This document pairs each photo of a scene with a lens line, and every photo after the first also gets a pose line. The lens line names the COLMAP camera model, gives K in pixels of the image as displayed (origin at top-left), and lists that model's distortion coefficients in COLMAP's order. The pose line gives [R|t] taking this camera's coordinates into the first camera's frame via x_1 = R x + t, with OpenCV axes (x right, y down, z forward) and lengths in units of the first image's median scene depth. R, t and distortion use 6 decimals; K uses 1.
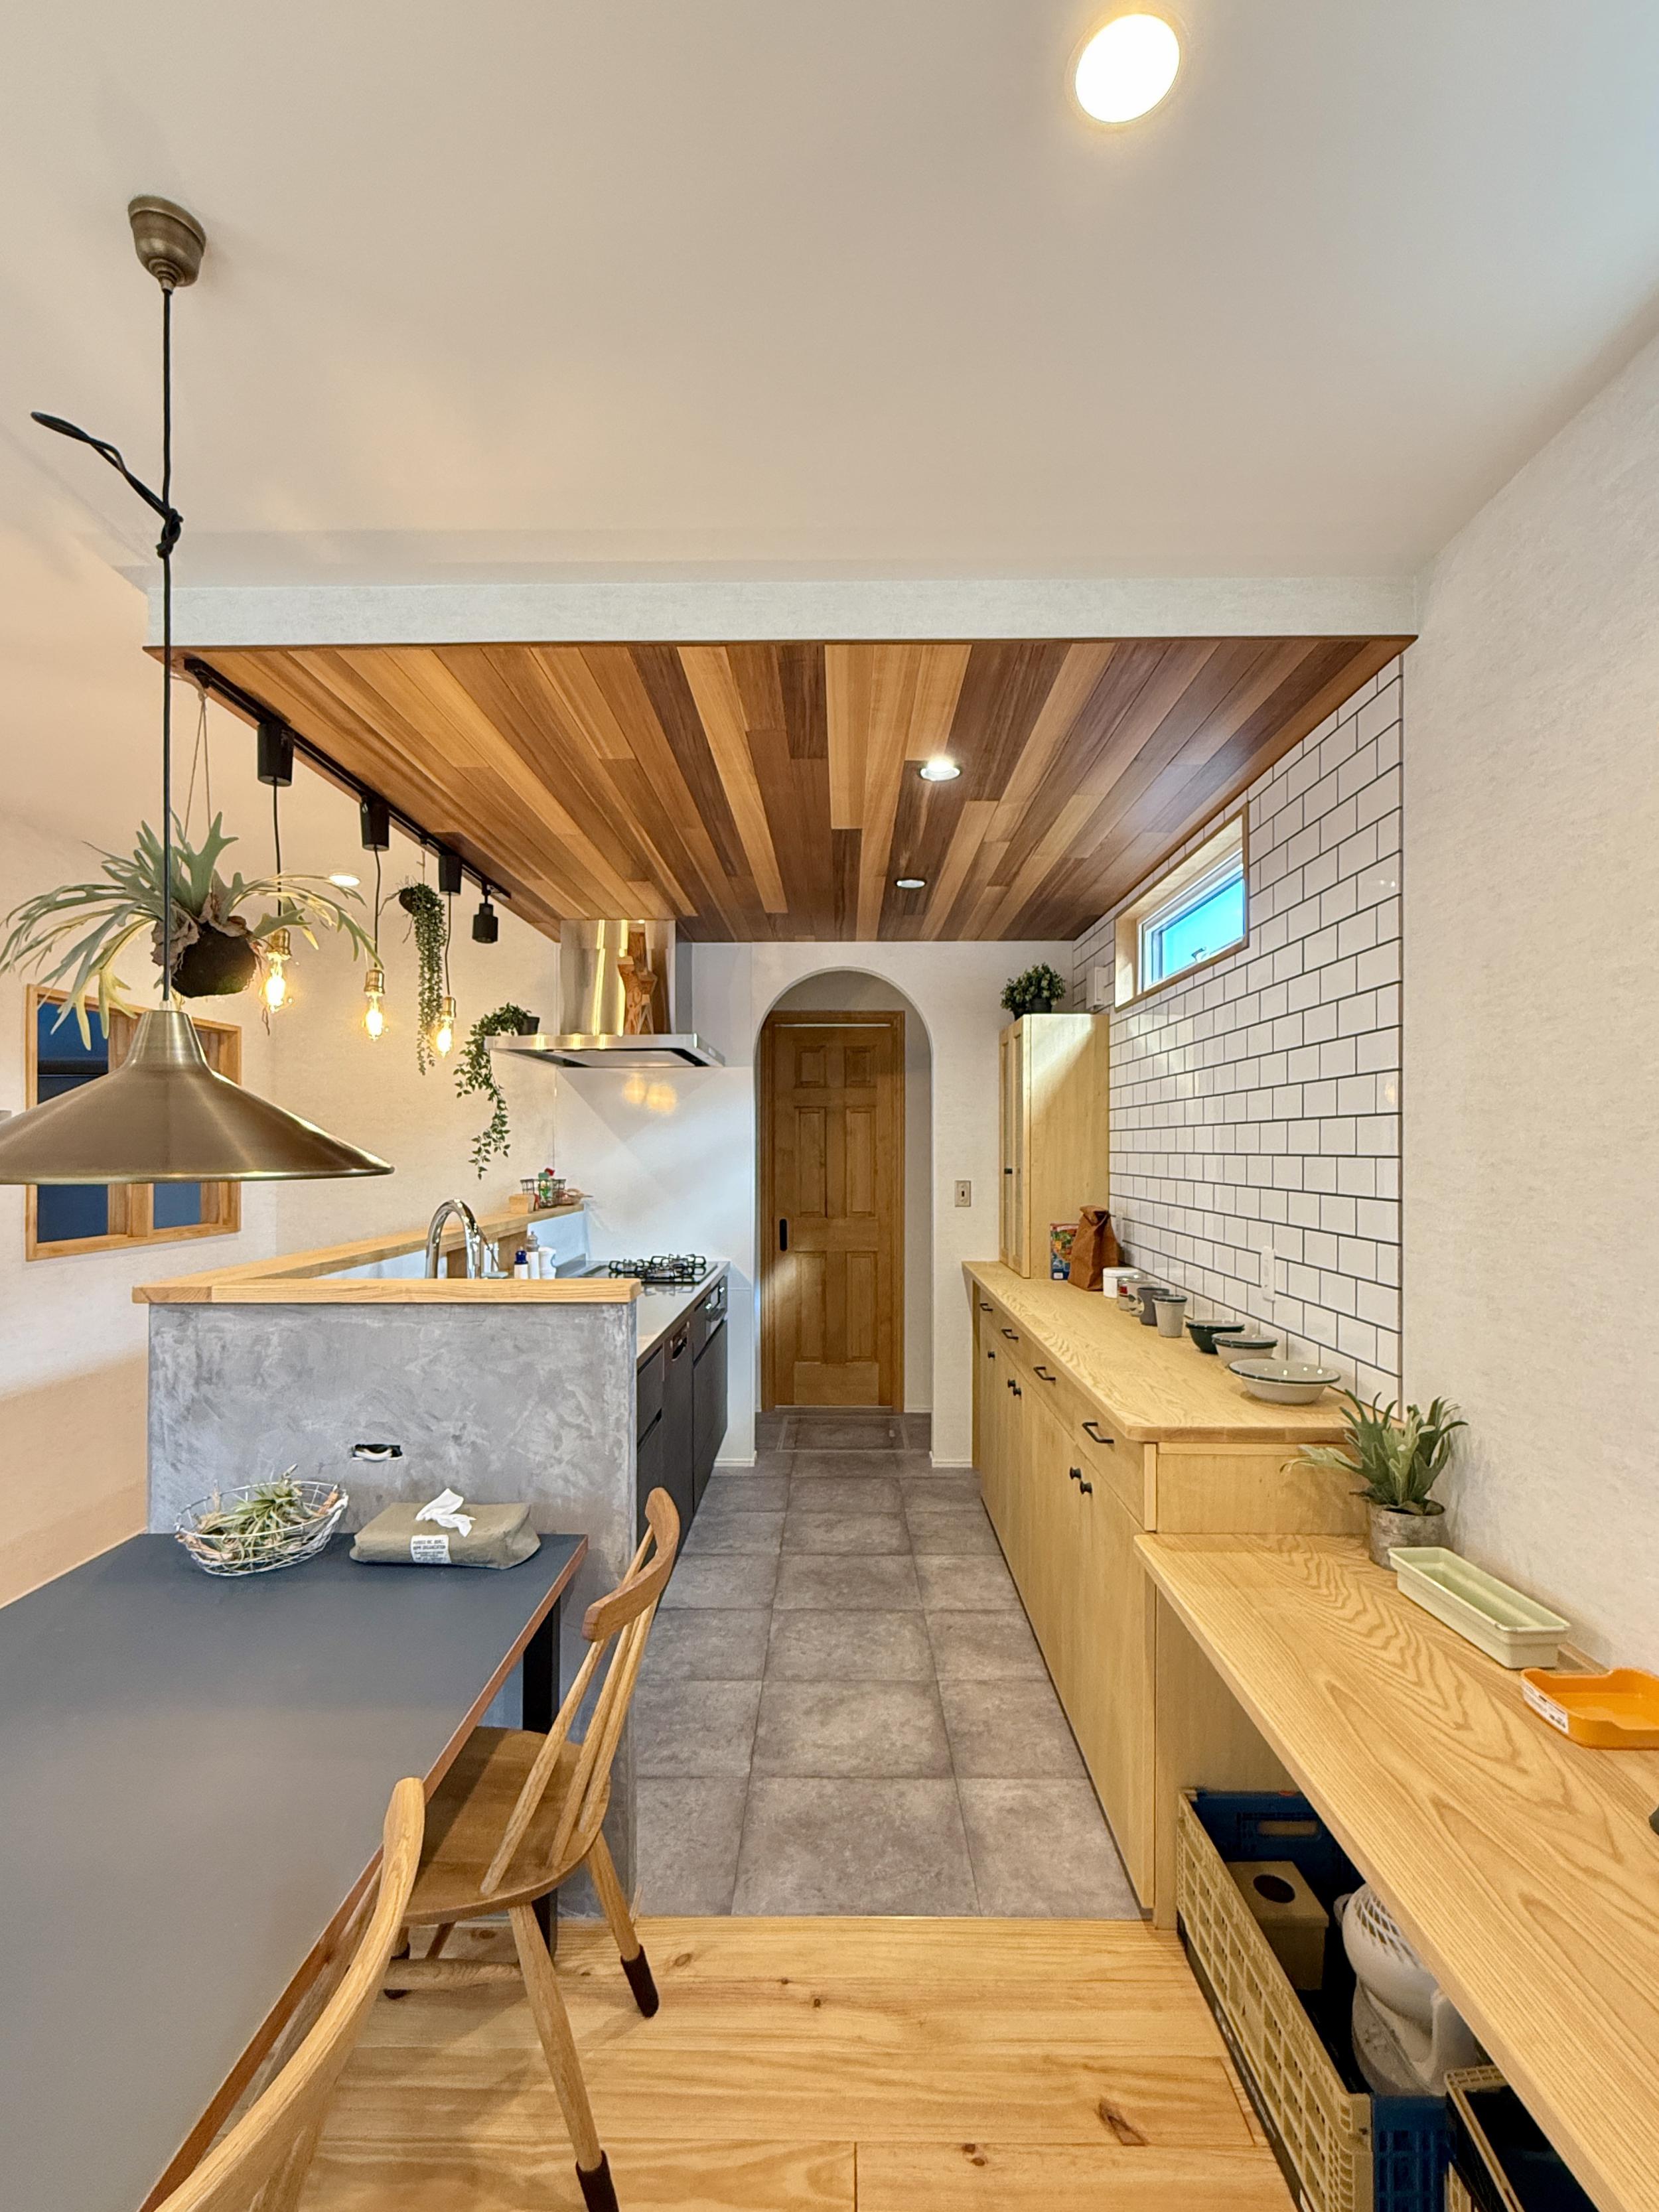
lens RADIAL K [[1049.7, 0, 829.9], [0, 1049.7, 1137.0], [0, 0, 1]] dist [-0.001652, -0.000163]
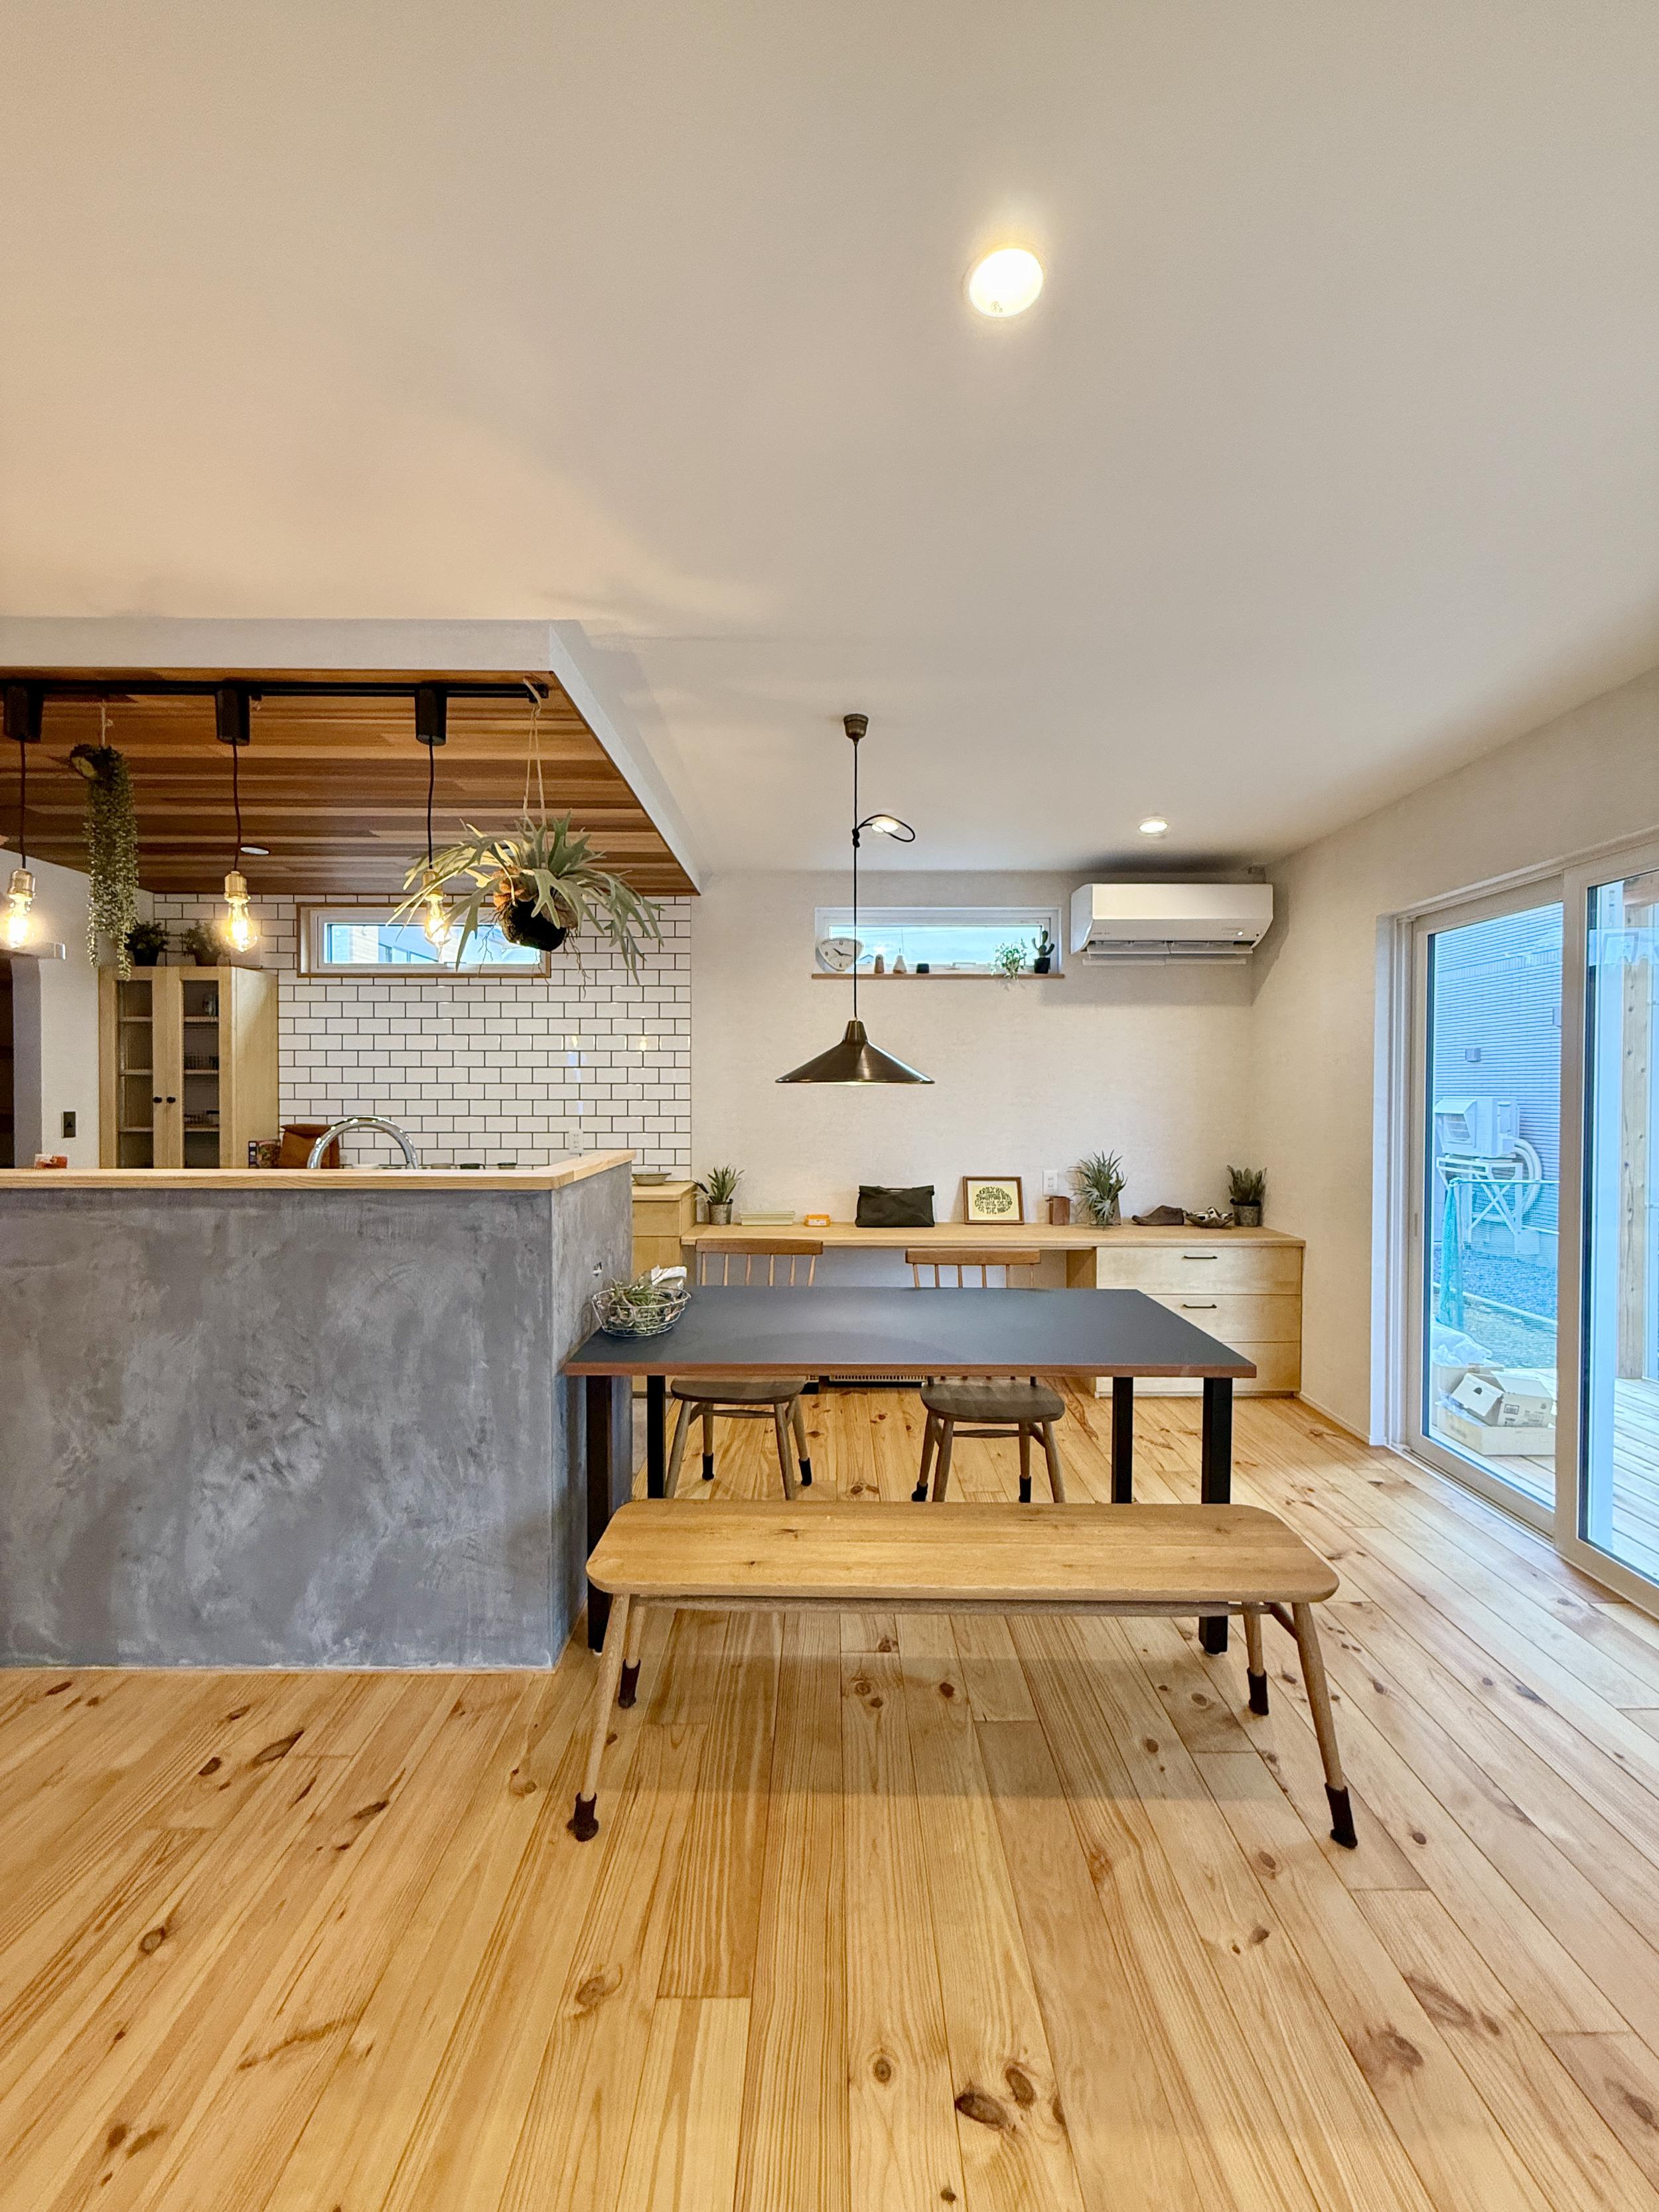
lens RADIAL K [[879.5, 0, 834.3], [0, 879.5, 1101.9], [0, 0, 1]] dist [0.000008, -0.000229]
pose [[-0.017743, -0.008896, 0.999803, -1.425379], [-0.011209, 0.999899, 0.008698, 0.033682], [-0.999780, -0.011052, -0.017841, 0.563038]]
